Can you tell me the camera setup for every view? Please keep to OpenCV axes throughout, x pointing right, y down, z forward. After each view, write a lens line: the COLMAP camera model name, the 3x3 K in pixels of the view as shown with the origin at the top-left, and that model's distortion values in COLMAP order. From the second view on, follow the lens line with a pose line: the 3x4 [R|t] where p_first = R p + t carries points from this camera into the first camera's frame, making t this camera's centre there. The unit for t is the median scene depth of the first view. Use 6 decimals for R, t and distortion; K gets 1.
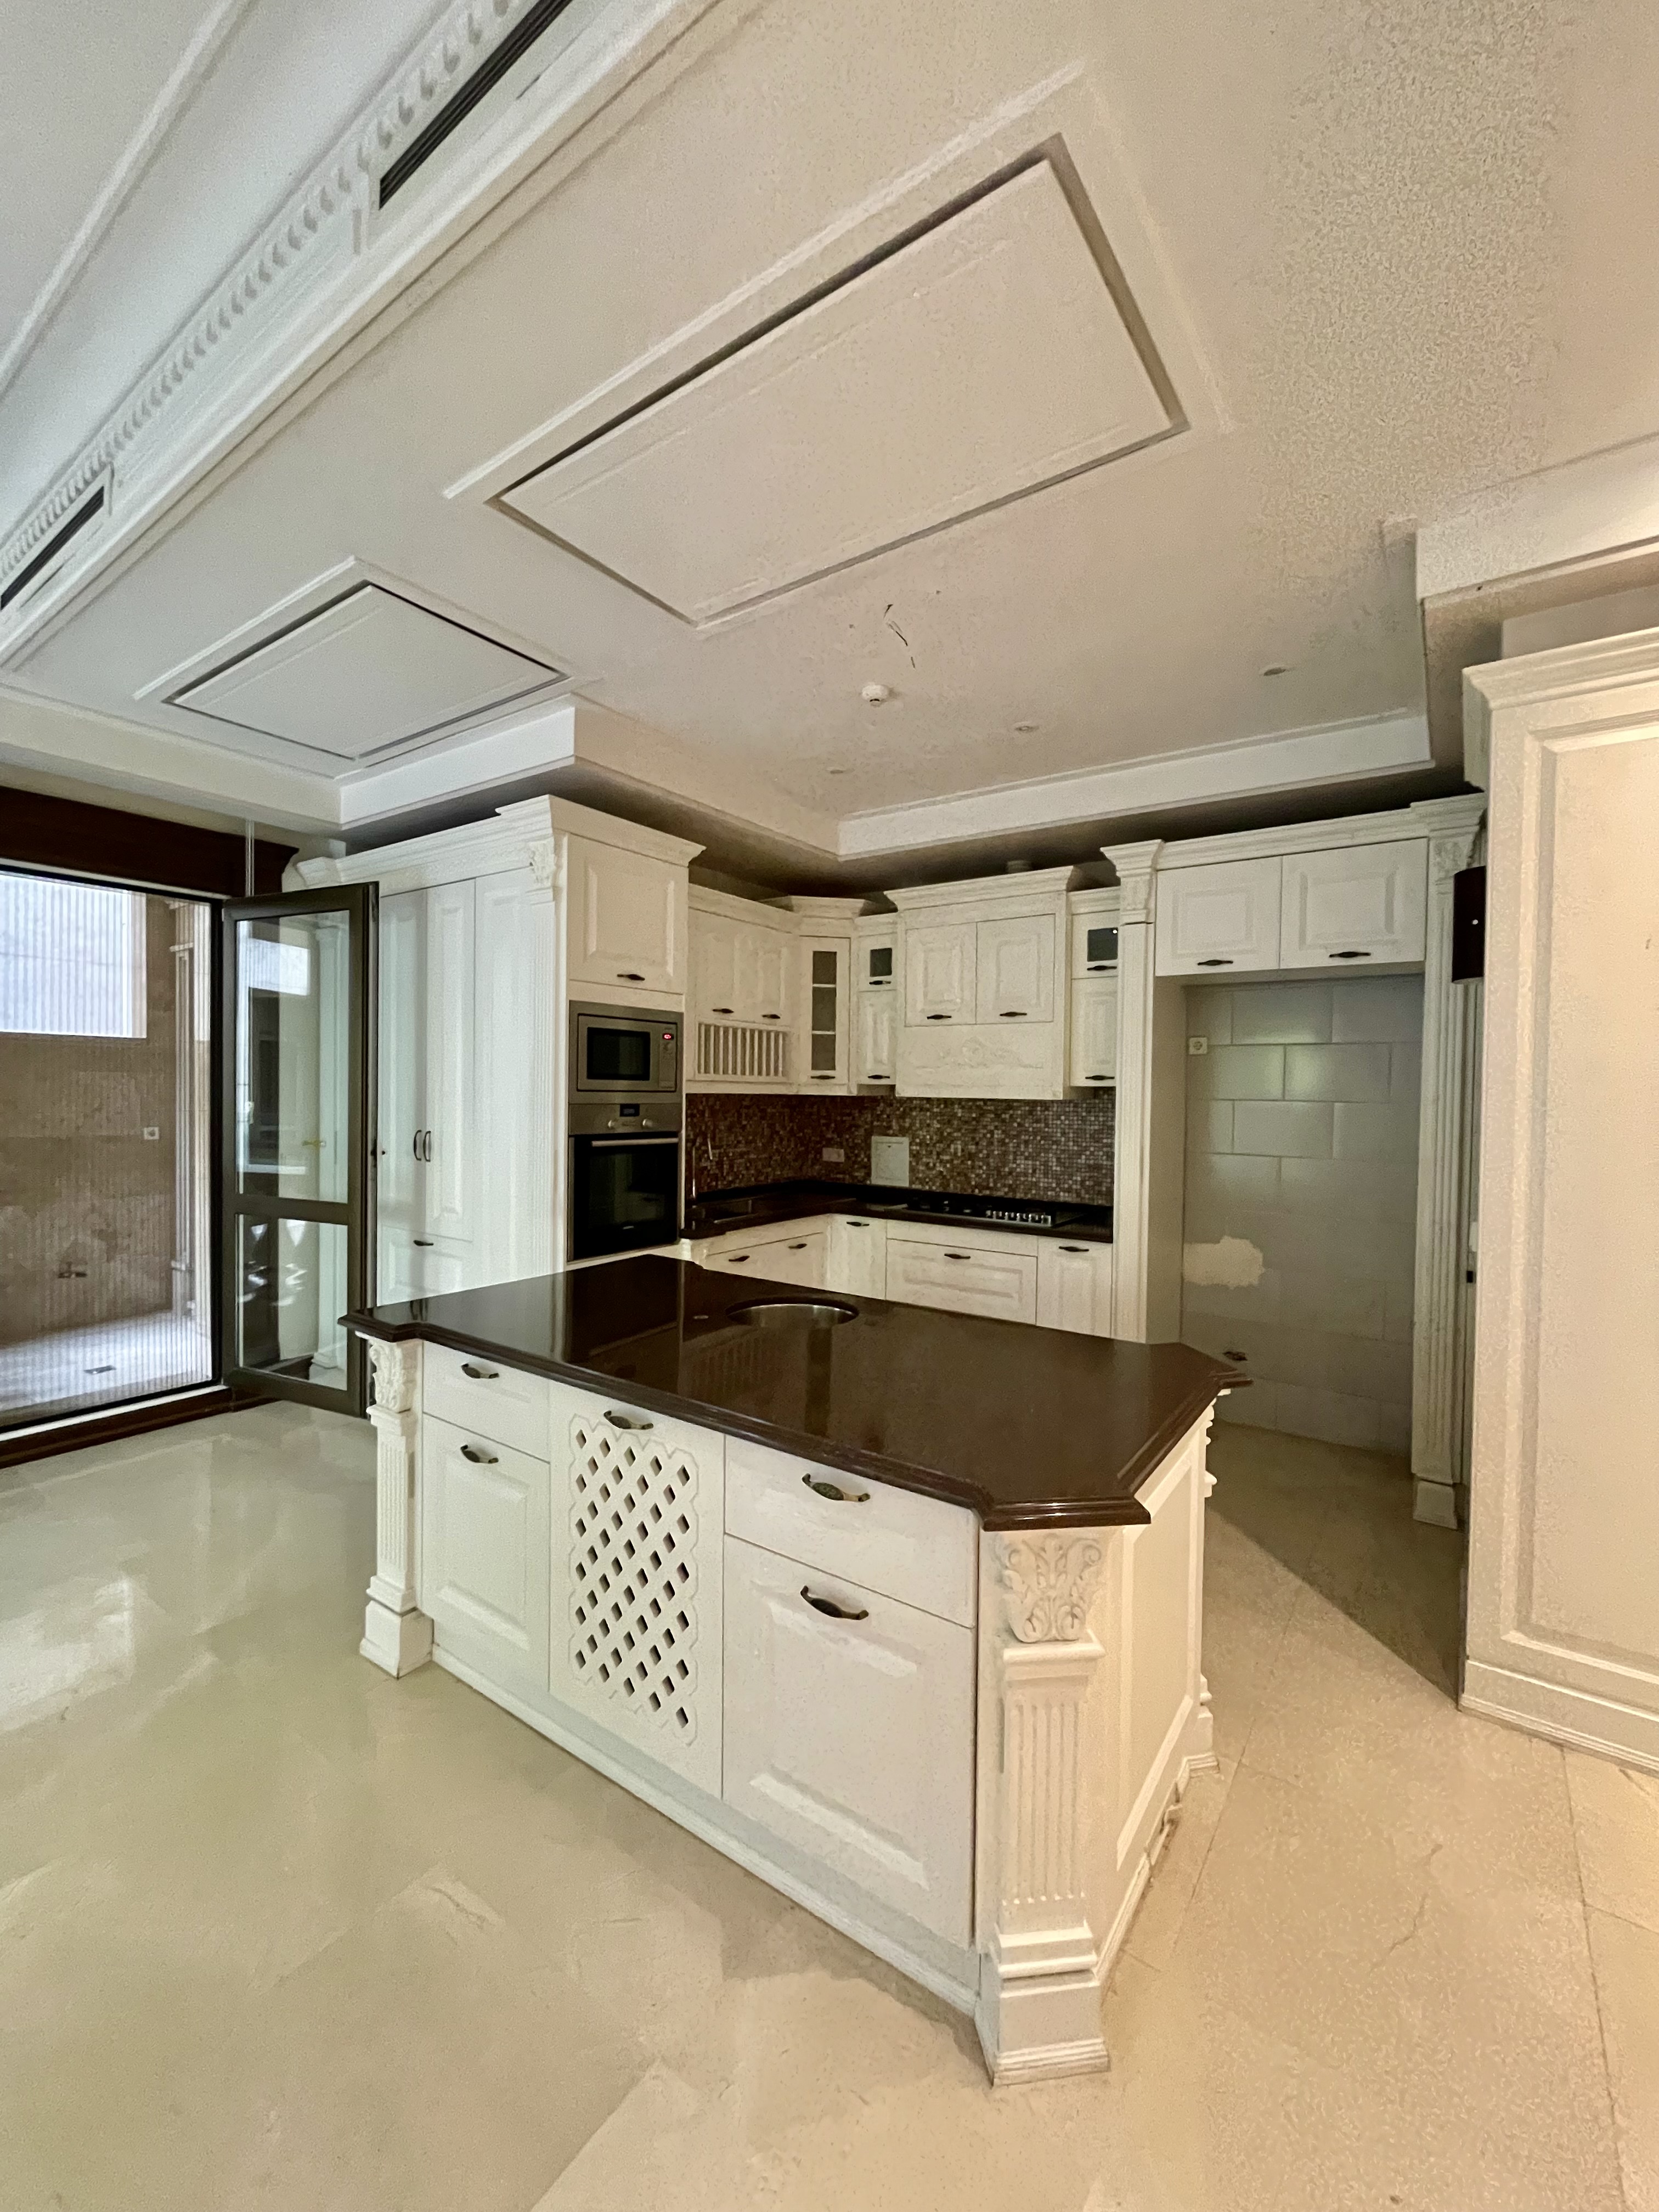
lens RADIAL K [[895.9, 0, 831.7], [0, 895.9, 1106.9], [0, 0, 1]] dist [-0.002775, 0.000143]
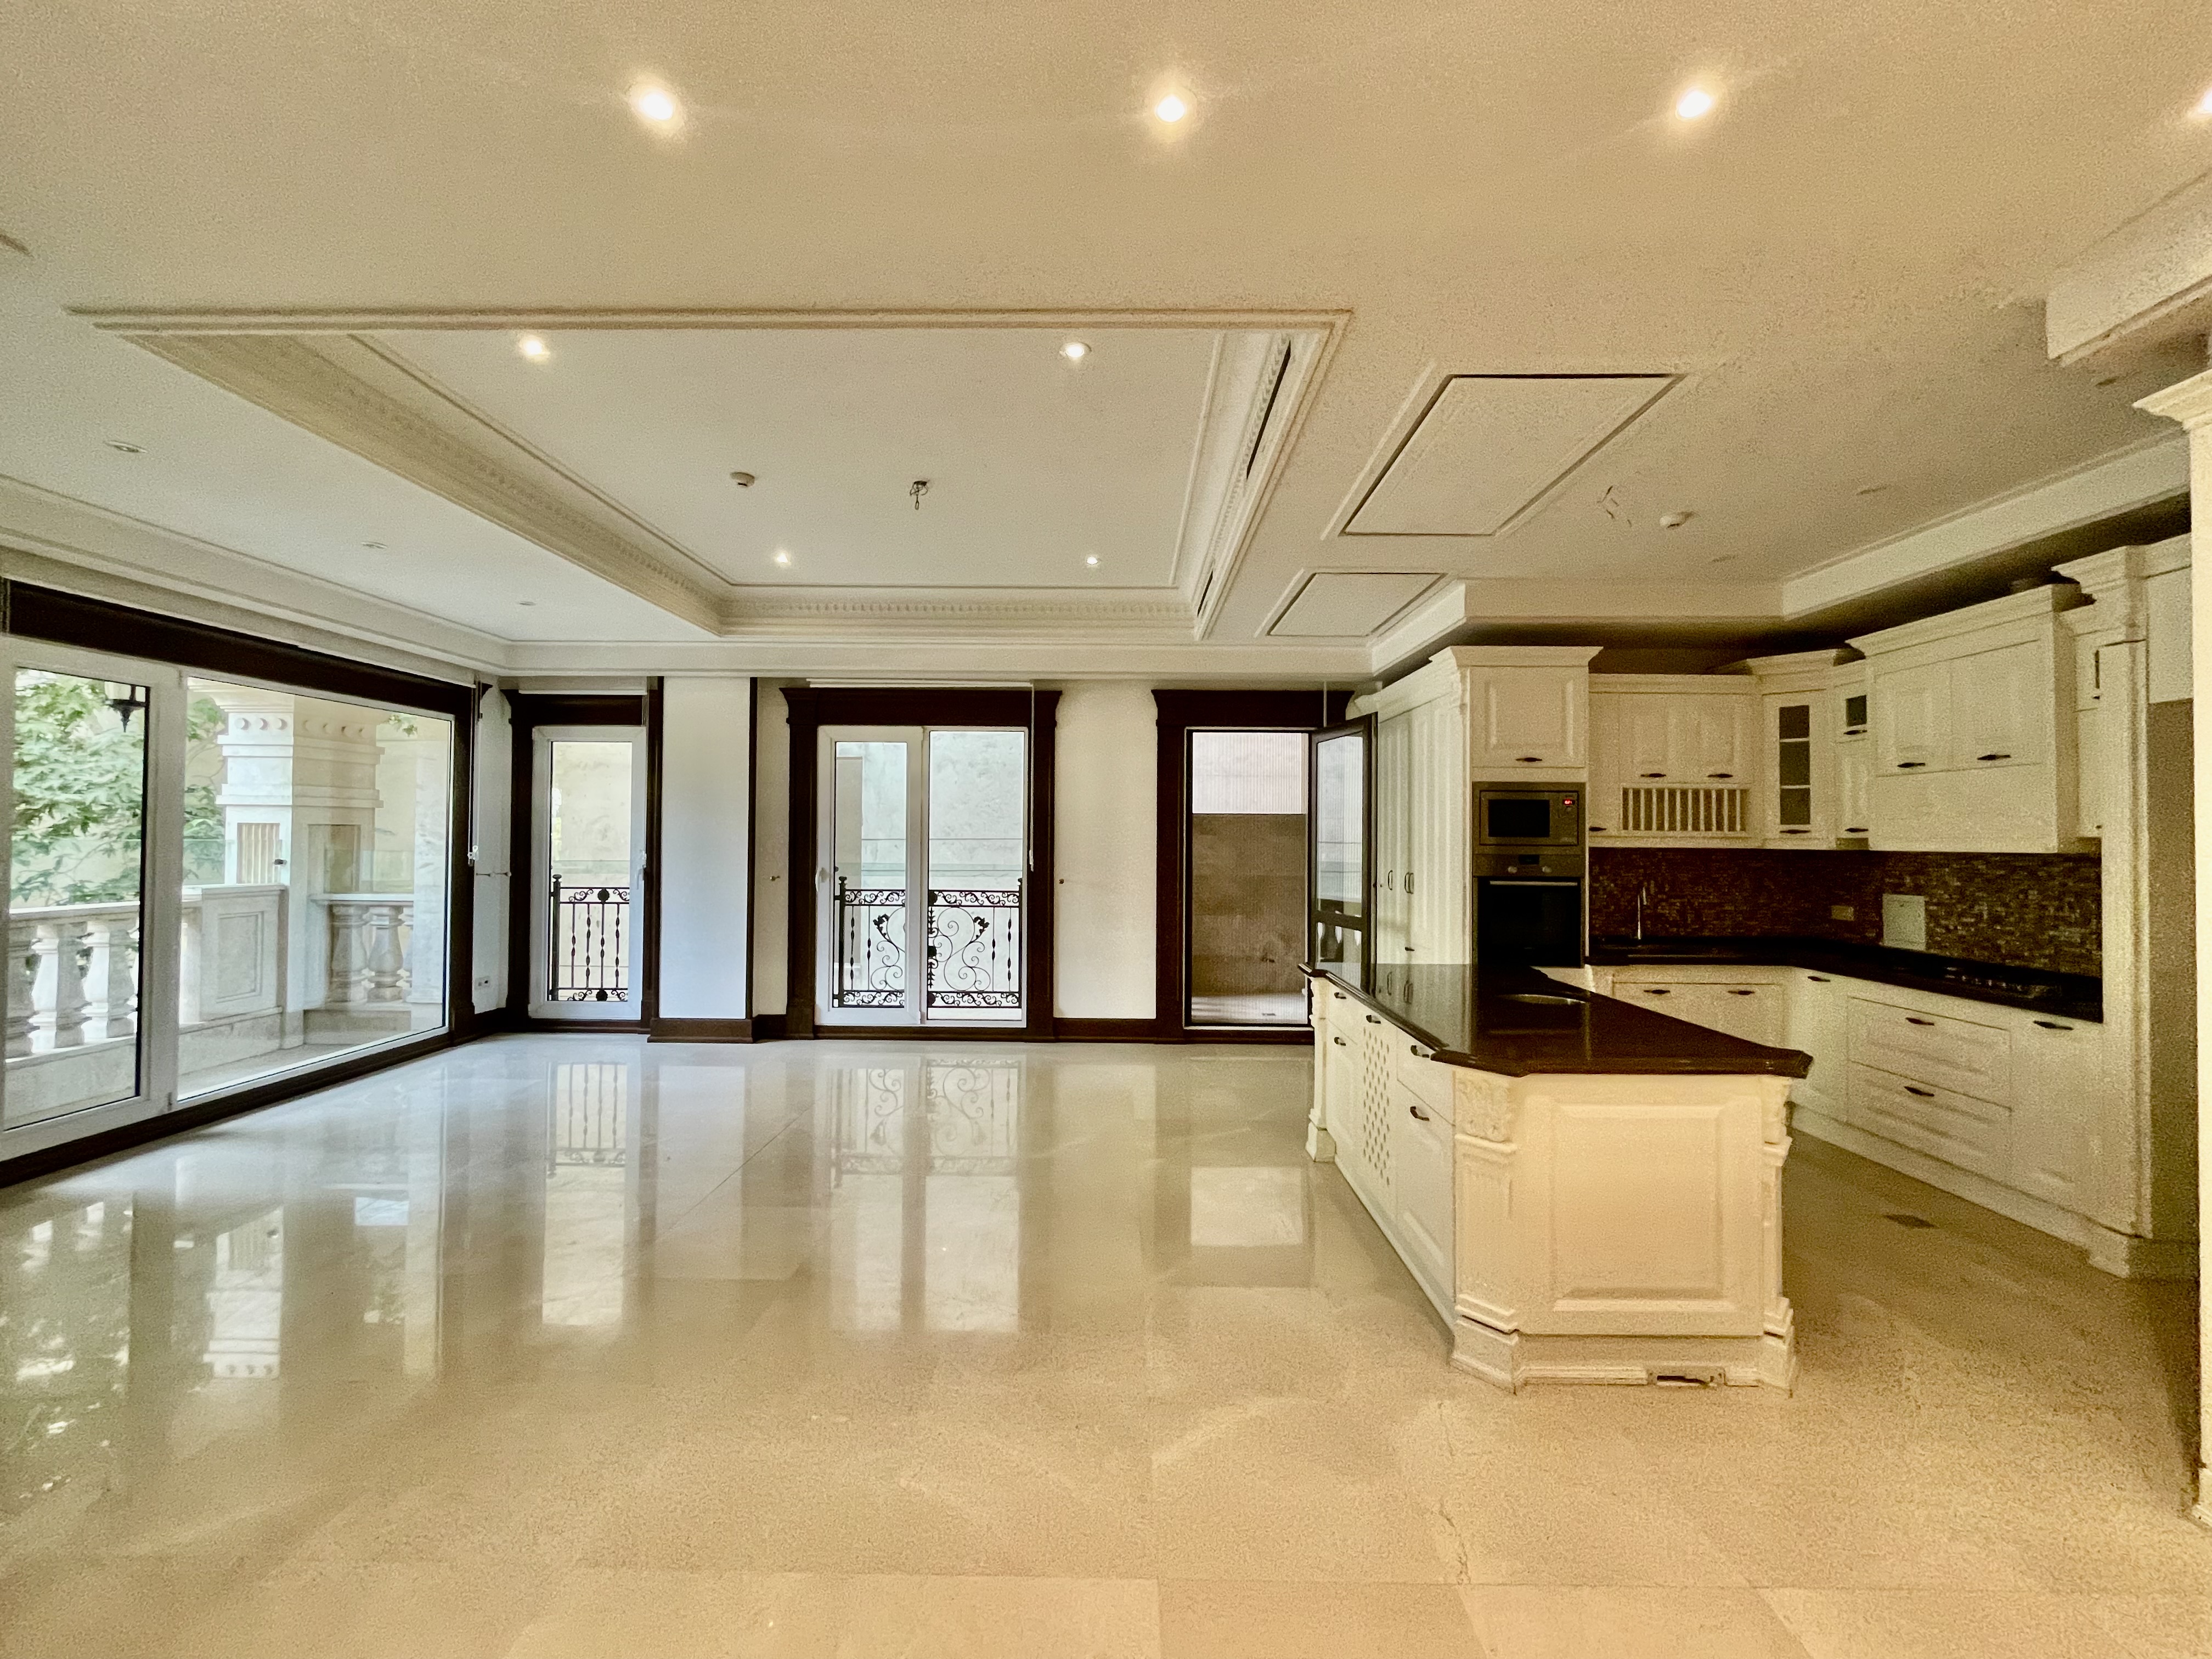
lens RADIAL K [[895.9, 0, 1111.2], [0, 895.9, 828.9], [0, 0, 1]] dist [-0.002775, 0.000143]
pose [[0.571433, -0.020606, -0.820390, 0.443414], [-0.014462, 0.999277, -0.035173, 0.012037], [0.820521, 0.031963, 0.570722, -0.233140]]
